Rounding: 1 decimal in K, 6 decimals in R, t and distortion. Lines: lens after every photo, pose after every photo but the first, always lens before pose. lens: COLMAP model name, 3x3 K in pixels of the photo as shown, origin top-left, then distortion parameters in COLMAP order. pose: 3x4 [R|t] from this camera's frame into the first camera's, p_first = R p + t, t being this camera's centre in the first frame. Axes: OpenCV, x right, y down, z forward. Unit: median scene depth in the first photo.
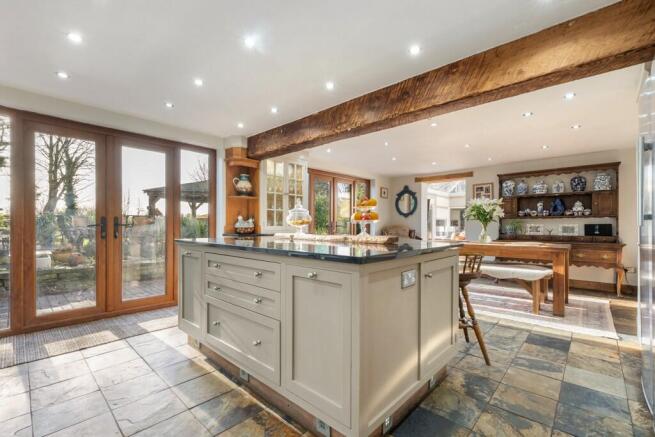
lens RADIAL K [[283.5, 0, 327.5], [0, 283.5, 218.5], [0, 0, 1]] dist [0.107061, -0.000072]
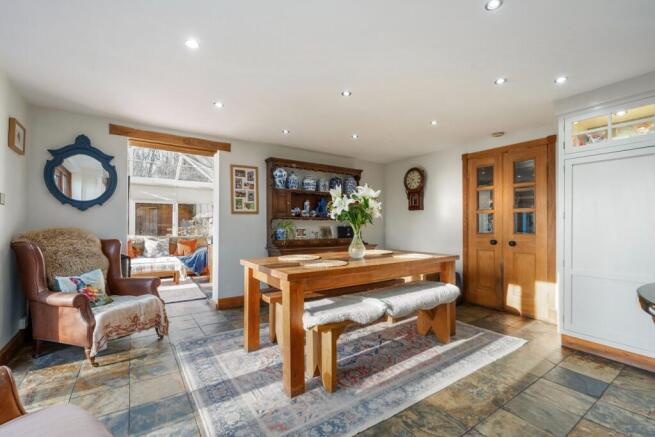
lens RADIAL K [[292.9, 0, 327.5], [0, 292.9, 218.5], [0, 0, 1]] dist [-0.001192, -0.000369]
pose [[0.220081, 0.013323, 0.975391, -0.085075], [-0.028919, 0.999556, -0.007128, 0.000801], [-0.975053, -0.026639, 0.220369, 0.718048]]
